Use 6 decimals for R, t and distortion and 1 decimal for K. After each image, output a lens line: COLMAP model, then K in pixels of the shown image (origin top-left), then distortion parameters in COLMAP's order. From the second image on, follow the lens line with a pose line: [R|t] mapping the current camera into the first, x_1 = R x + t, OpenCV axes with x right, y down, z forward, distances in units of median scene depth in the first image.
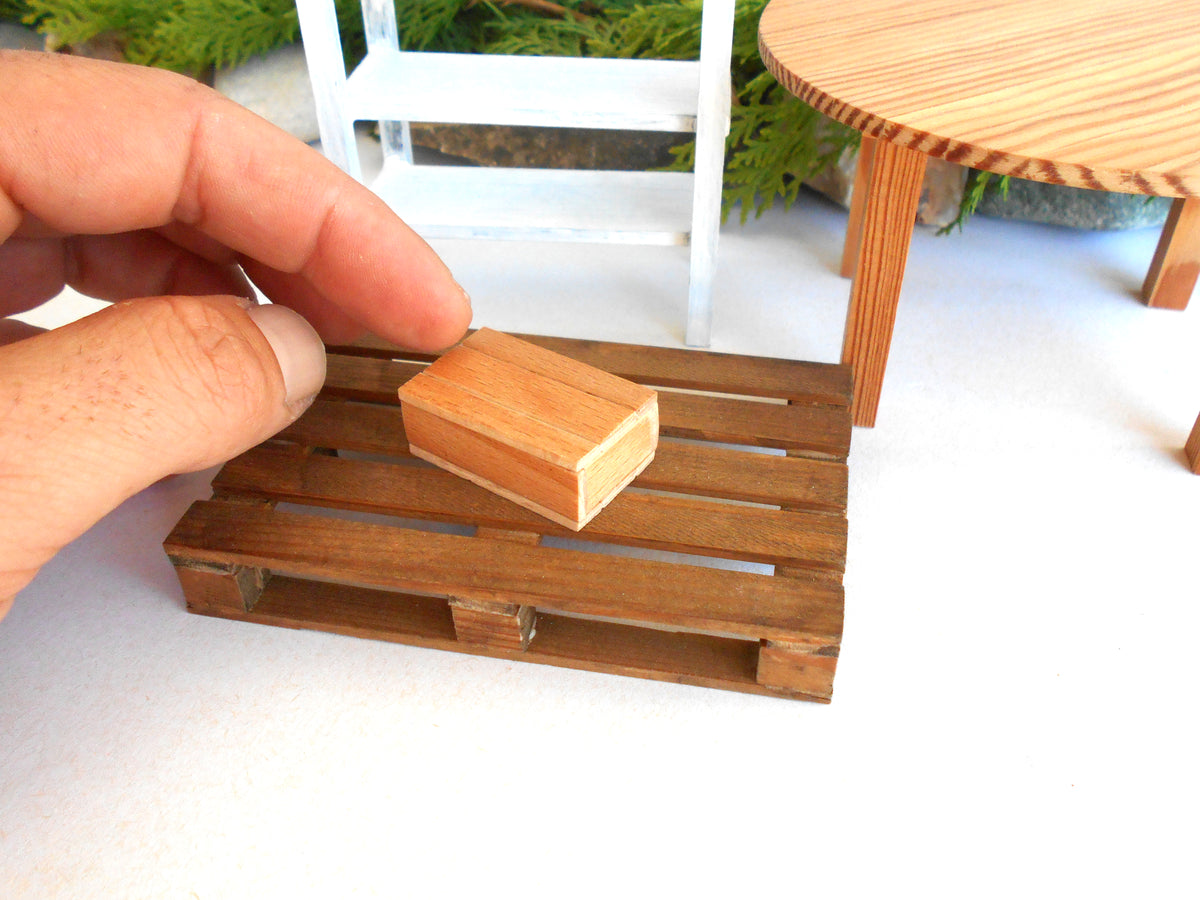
lens RADIAL K [[1024.5, 0, 600.0], [0, 1024.5, 450.0], [0, 0, 1]] dist [-0.026451, 0.015939]
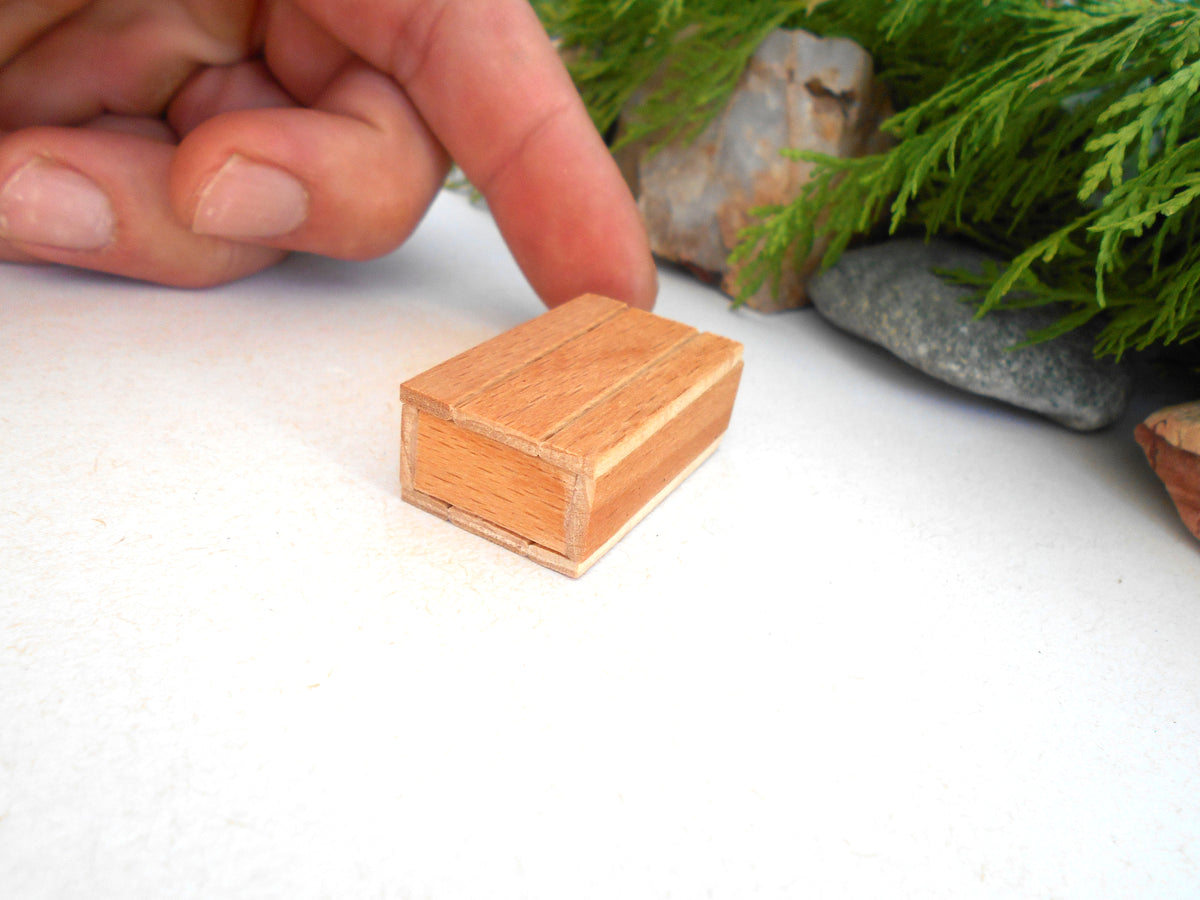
lens RADIAL K [[1009.9, 0, 600.0], [0, 1009.9, 450.0], [0, 0, 1]] dist [-0.034286, 0.022121]
pose [[0.813420, 0.402768, -0.419673, 0.586141], [-0.484439, 0.868441, -0.105493, -0.024378], [0.321972, 0.289117, 0.901524, 0.426907]]
